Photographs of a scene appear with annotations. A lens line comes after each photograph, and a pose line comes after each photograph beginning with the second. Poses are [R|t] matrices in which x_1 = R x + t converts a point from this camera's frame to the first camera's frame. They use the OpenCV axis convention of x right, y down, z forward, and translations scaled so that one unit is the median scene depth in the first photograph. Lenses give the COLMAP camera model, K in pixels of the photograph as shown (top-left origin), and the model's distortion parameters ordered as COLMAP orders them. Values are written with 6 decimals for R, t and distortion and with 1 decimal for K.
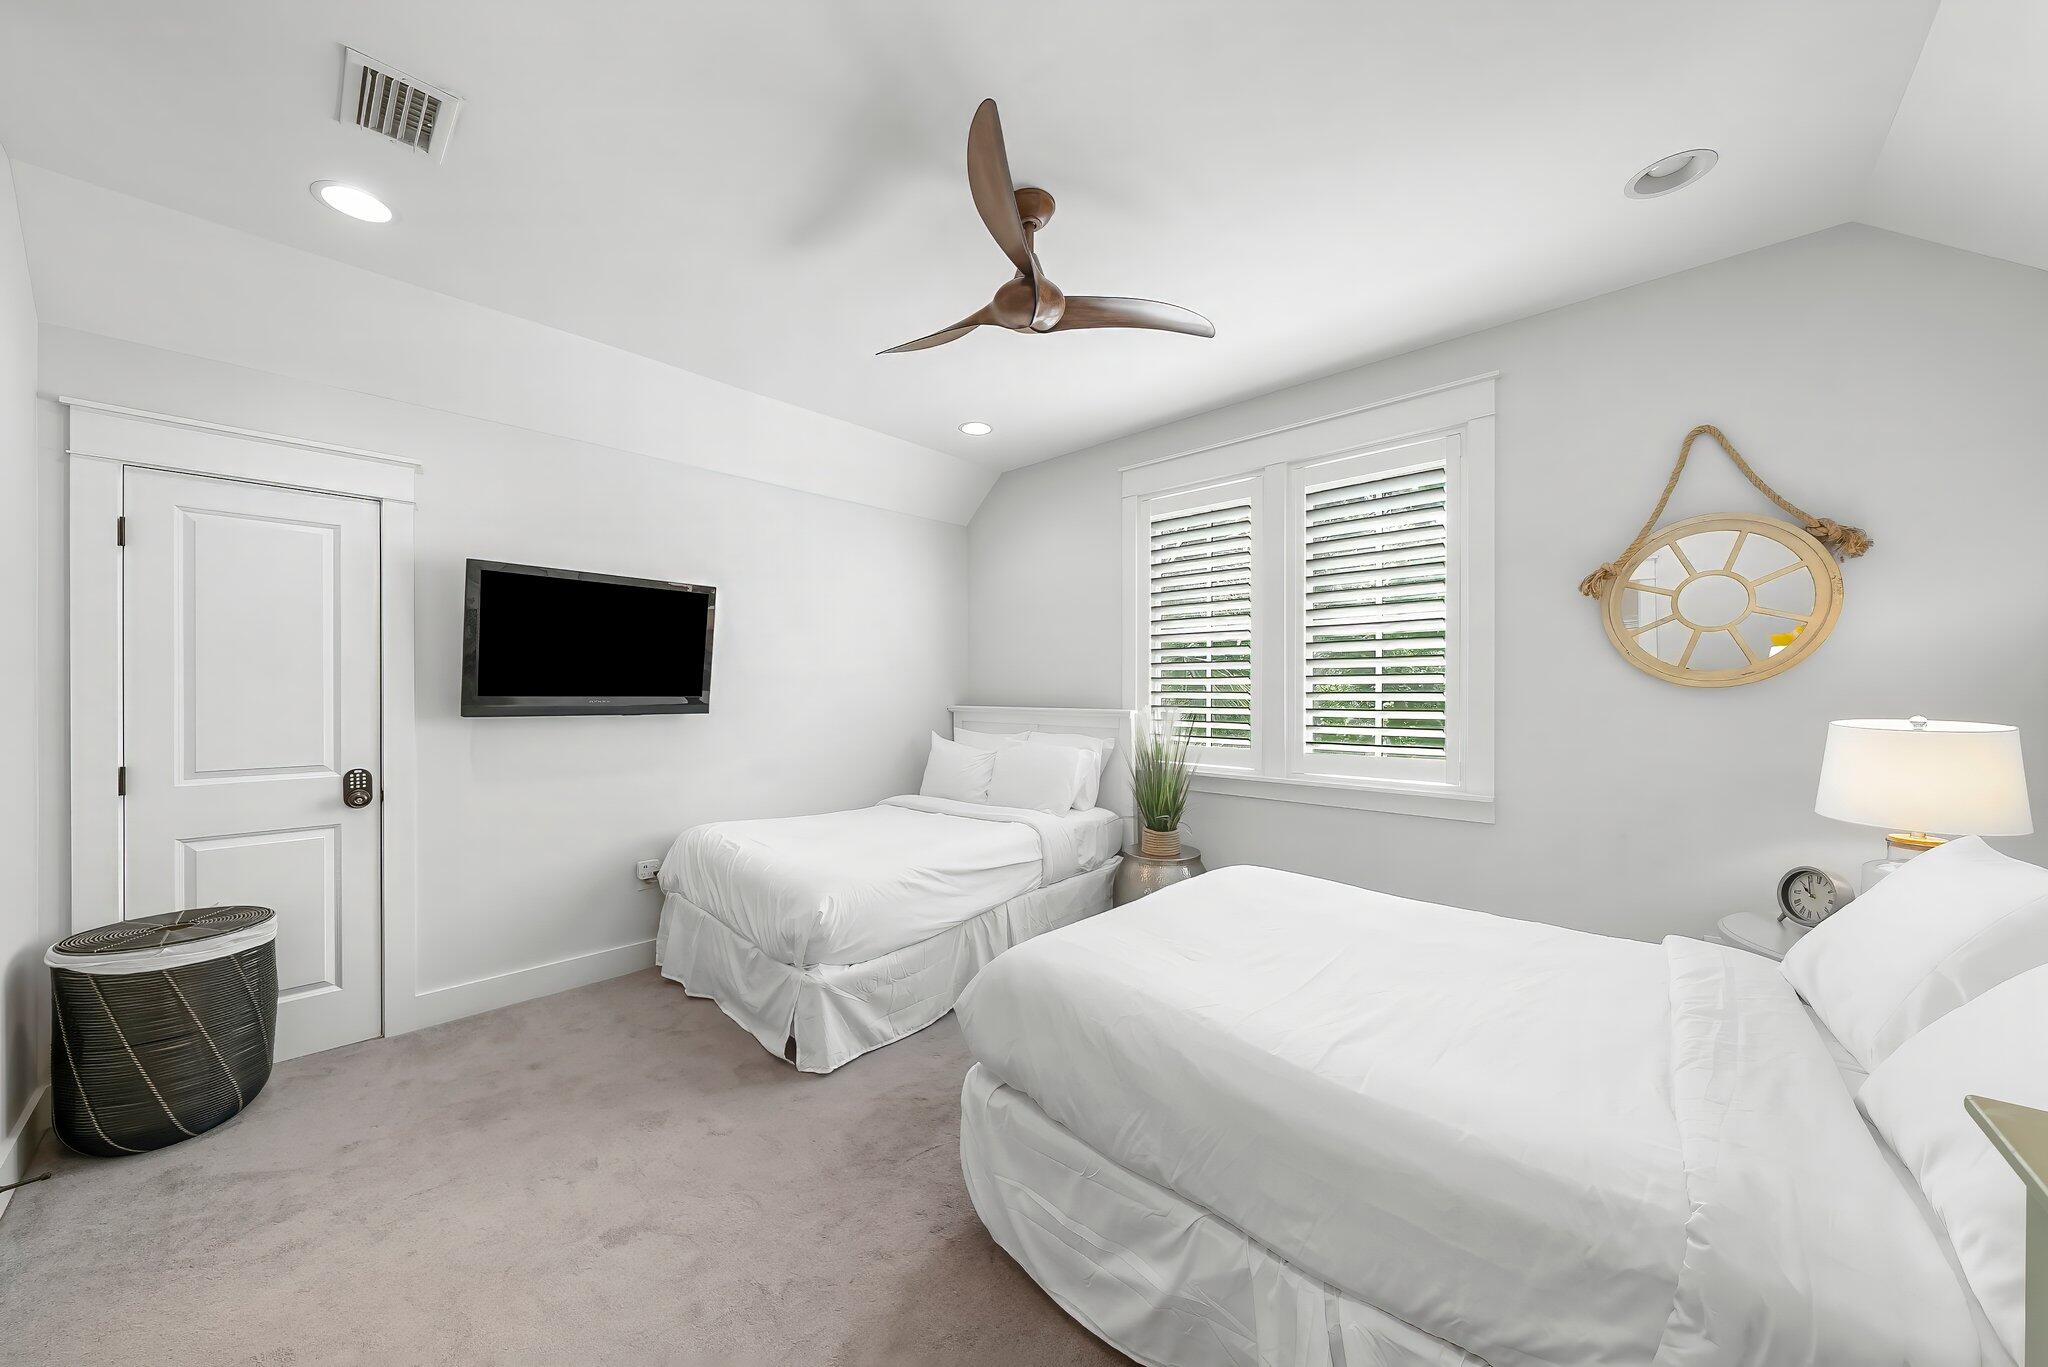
lens RADIAL K [[705.0, 0, 1014.2], [0, 705.0, 694.7], [0, 0, 1]] dist [-0.006711, -0.000031]
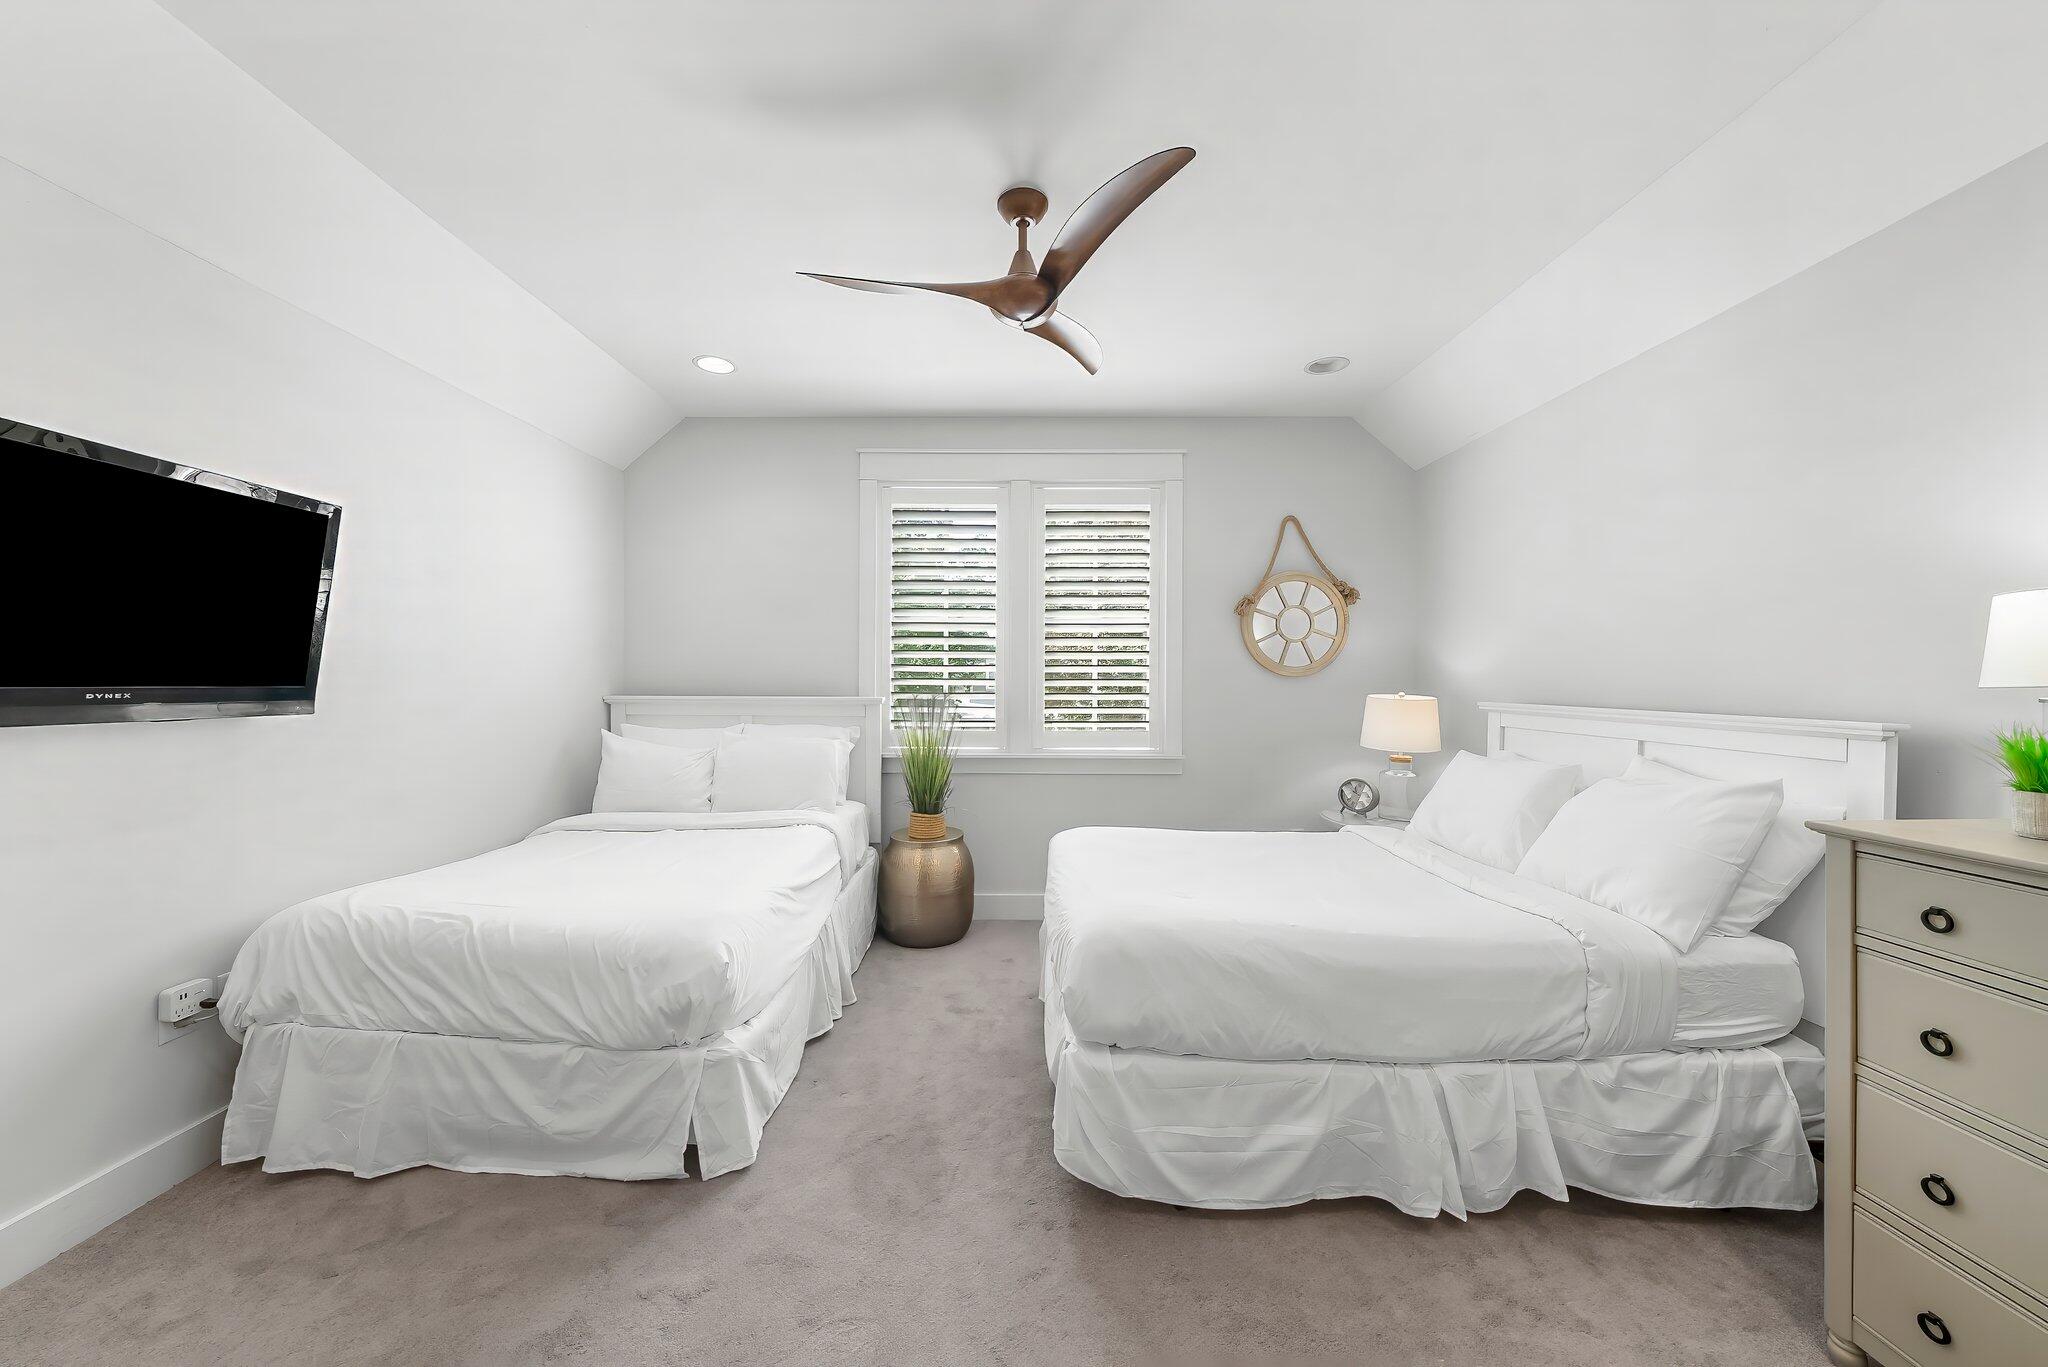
lens RADIAL K [[712.5, 0, 1020.3], [0, 712.5, 680.2], [0, 0, 1]] dist [-0.007236, -0.000154]
pose [[0.732485, 0.000089, 0.680783, -0.512070], [0.001135, 0.999998, -0.001352, -0.000648], [-0.680782, 0.001763, 0.732484, 0.186516]]
